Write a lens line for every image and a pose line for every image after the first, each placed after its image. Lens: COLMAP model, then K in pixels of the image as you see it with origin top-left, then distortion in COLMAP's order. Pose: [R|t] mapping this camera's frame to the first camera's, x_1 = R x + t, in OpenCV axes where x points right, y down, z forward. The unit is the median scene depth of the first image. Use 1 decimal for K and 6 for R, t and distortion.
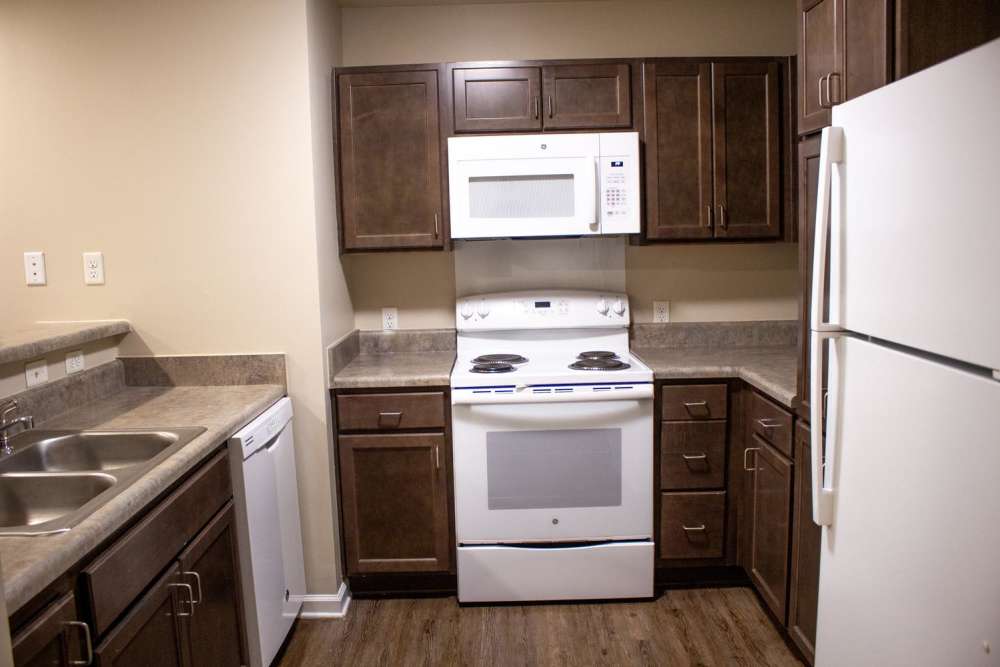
lens RADIAL K [[839.0, 0, 500.0], [0, 839.0, 333.5], [0, 0, 1]] dist [-0.037270, -0.002649]
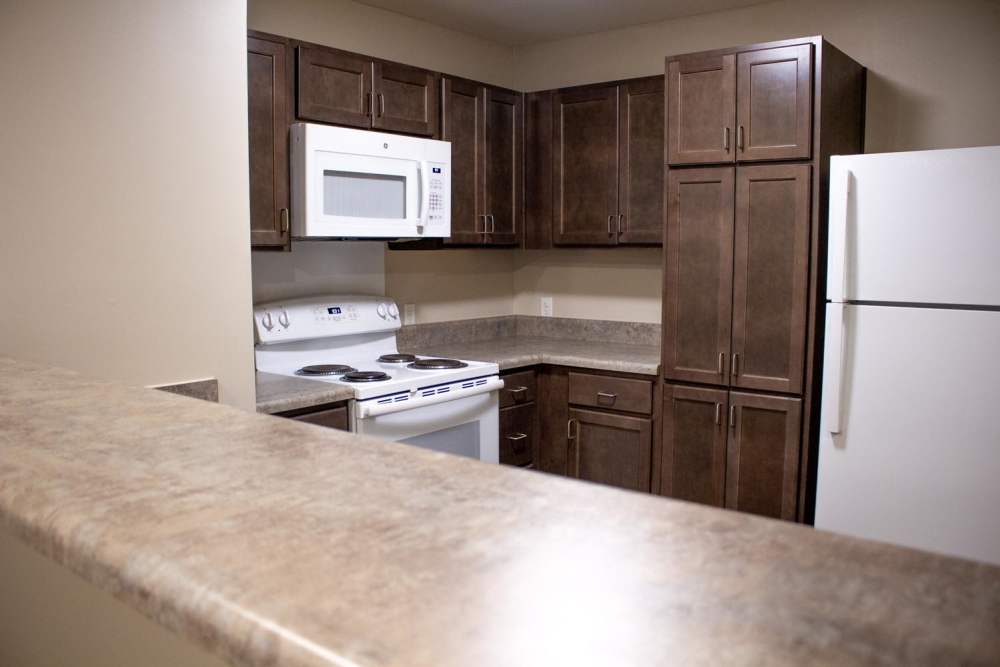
lens RADIAL K [[839.0, 0, 500.0], [0, 839.0, 333.5], [0, 0, 1]] dist [-0.037270, -0.002649]
pose [[0.632203, -0.055887, 0.772785, -0.621250], [0.076840, 0.997001, 0.009240, -0.003803], [-0.770983, 0.053539, 0.634601, 0.286490]]
